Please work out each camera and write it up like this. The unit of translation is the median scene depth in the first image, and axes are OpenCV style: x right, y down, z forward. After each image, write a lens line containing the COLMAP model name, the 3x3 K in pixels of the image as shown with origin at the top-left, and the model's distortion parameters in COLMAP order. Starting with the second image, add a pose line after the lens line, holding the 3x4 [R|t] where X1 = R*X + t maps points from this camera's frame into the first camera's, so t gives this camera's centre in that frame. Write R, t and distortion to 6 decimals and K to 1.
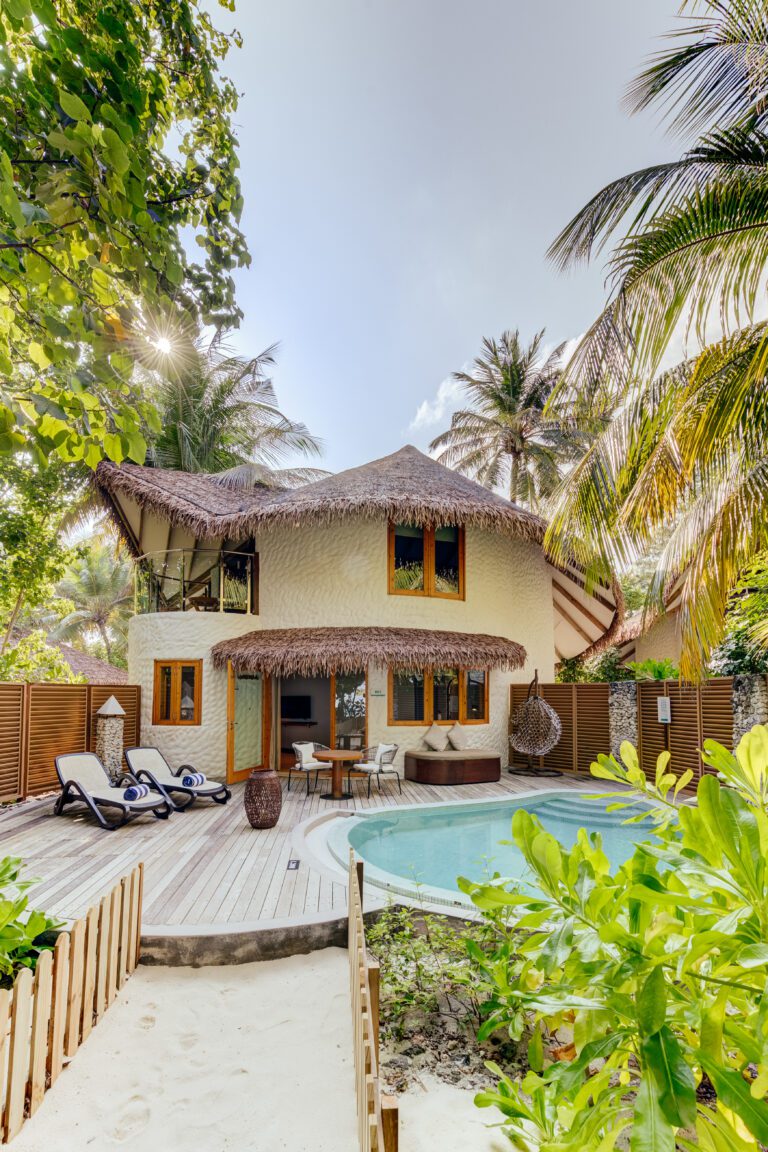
lens RADIAL K [[1219.7, 0, 384.0], [0, 1219.7, 576.0], [0, 0, 1]] dist [0.096218, -0.001537]
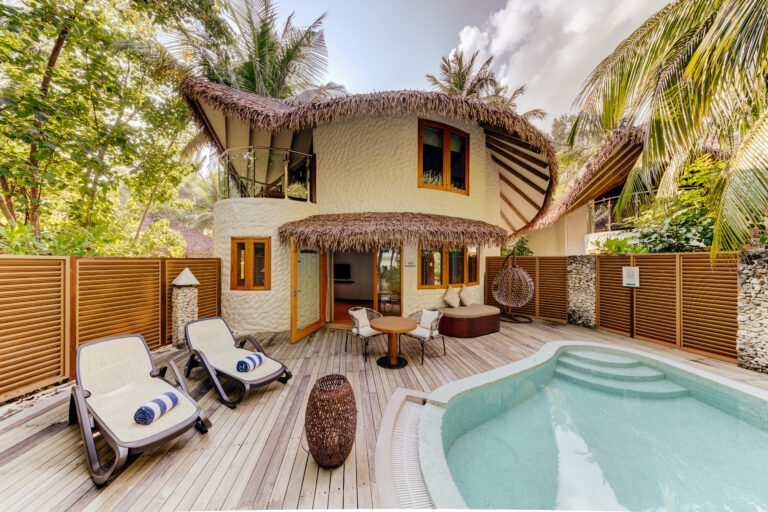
lens RADIAL K [[536.8, 0, 384.0], [0, 536.8, 256.0], [0, 0, 1]] dist [0.060643, -0.000340]
pose [[0.999584, 0.001080, 0.028837, -0.050830], [-0.003685, 0.995898, 0.090413, 0.037887], [-0.028621, -0.090481, 0.995487, 0.458034]]
